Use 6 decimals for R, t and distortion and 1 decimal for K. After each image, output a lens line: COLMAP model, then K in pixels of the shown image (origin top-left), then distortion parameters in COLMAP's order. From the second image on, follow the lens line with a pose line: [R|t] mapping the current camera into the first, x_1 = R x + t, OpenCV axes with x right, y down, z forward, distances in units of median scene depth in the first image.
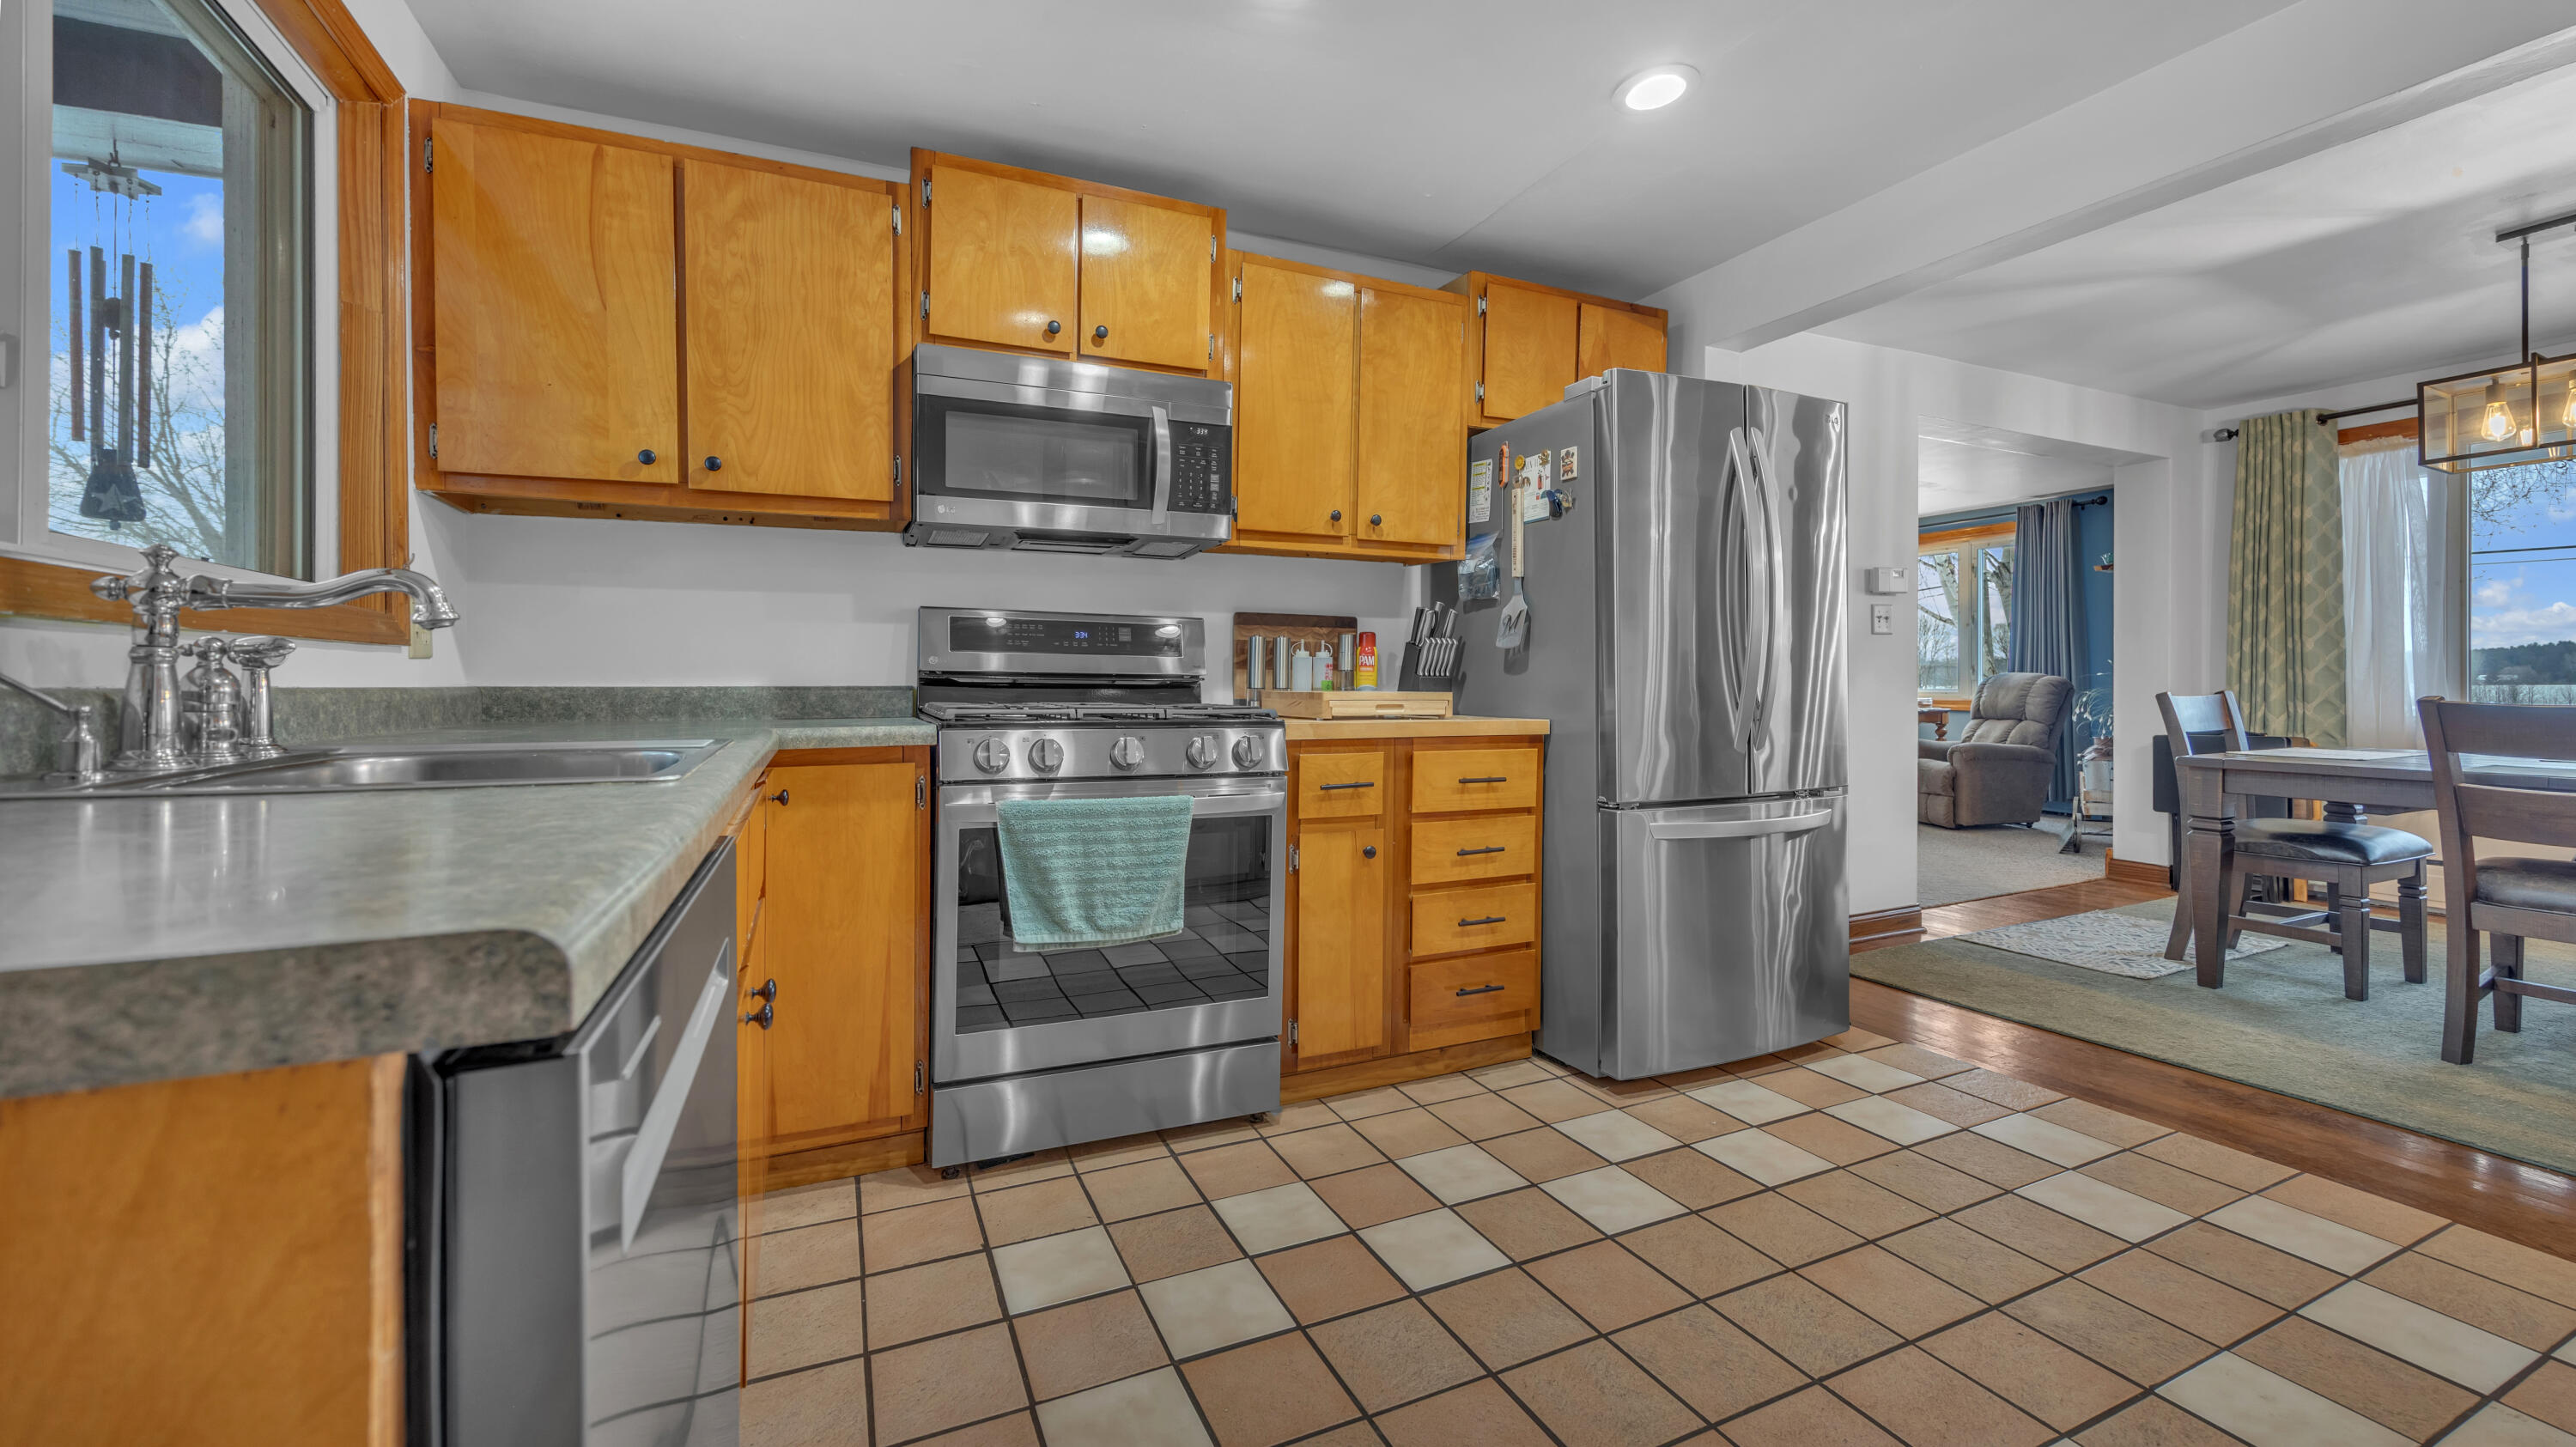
lens RADIAL K [[1008.8, 0, 1288.0], [0, 1008.8, 723.5], [0, 0, 1]] dist [-0.000311, -0.000089]
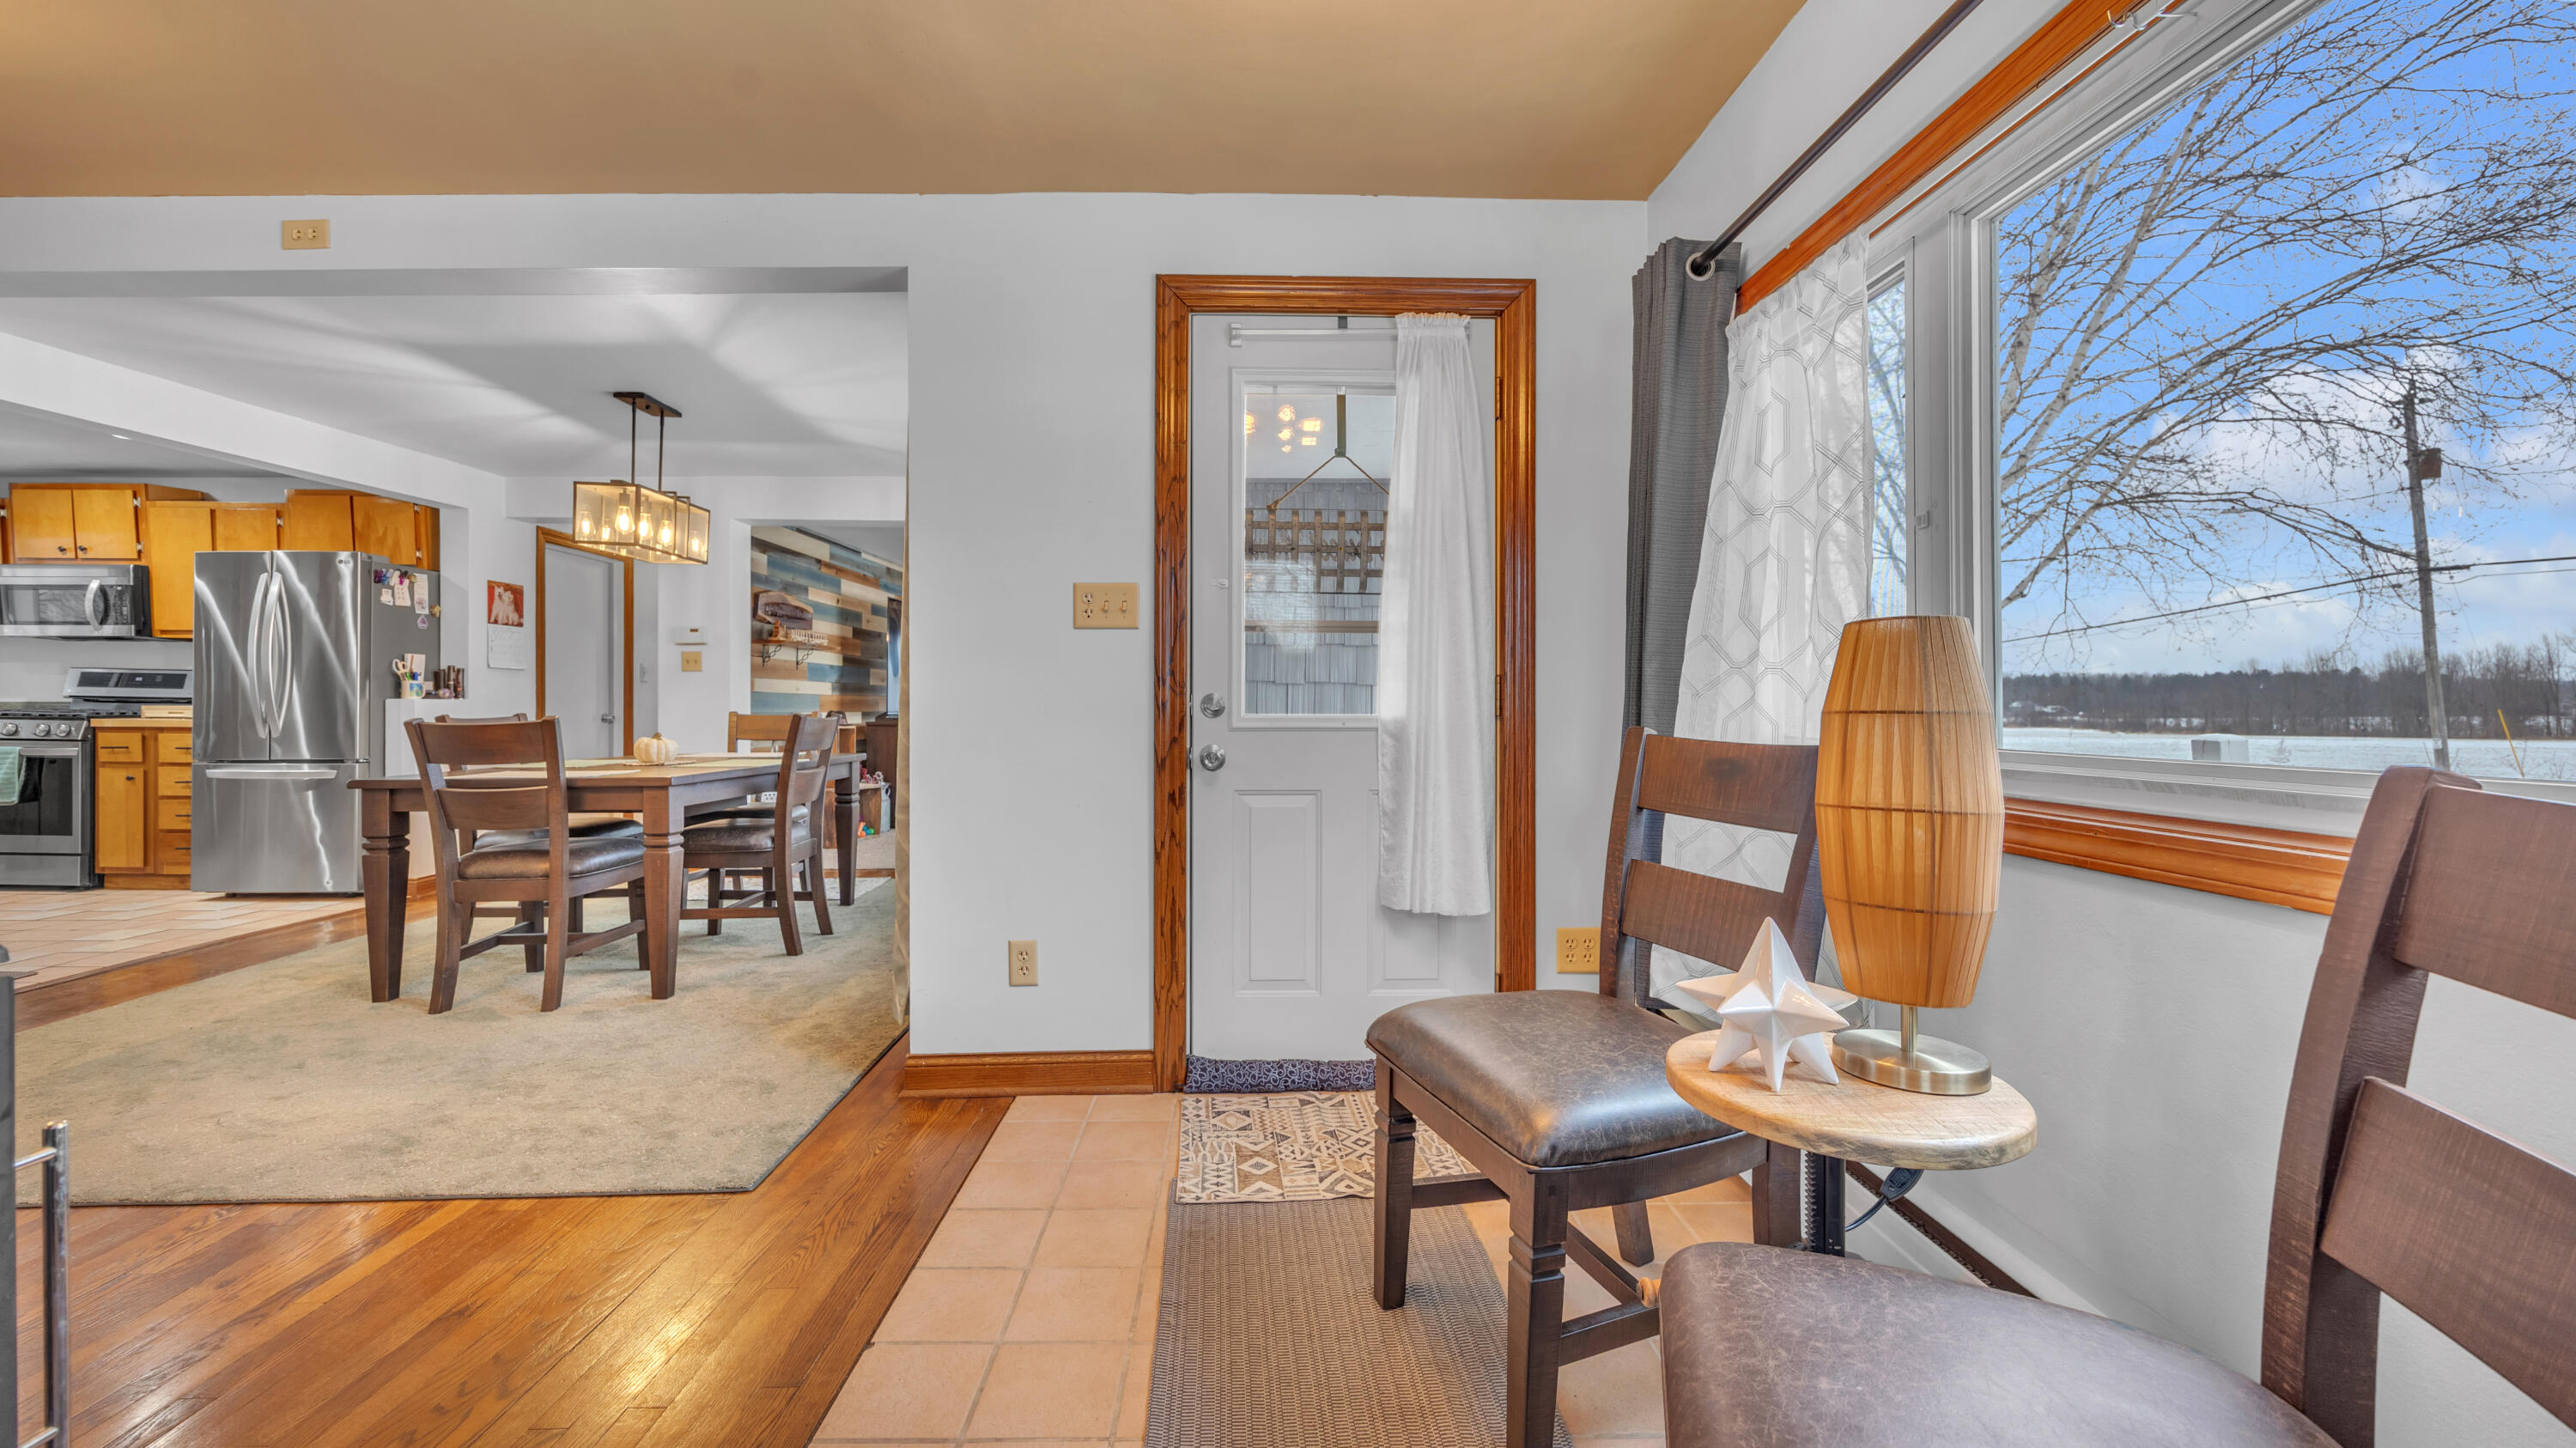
lens RADIAL K [[1008.9, 0, 1288.0], [0, 1008.9, 724.0], [0, 0, 1]] dist [-0.000311, -0.000089]
pose [[0.893507, 0.006136, -0.449007, 3.346141], [-0.011993, 0.999876, -0.010201, 0.000576], [0.448889, 0.014499, 0.893470, 0.158925]]
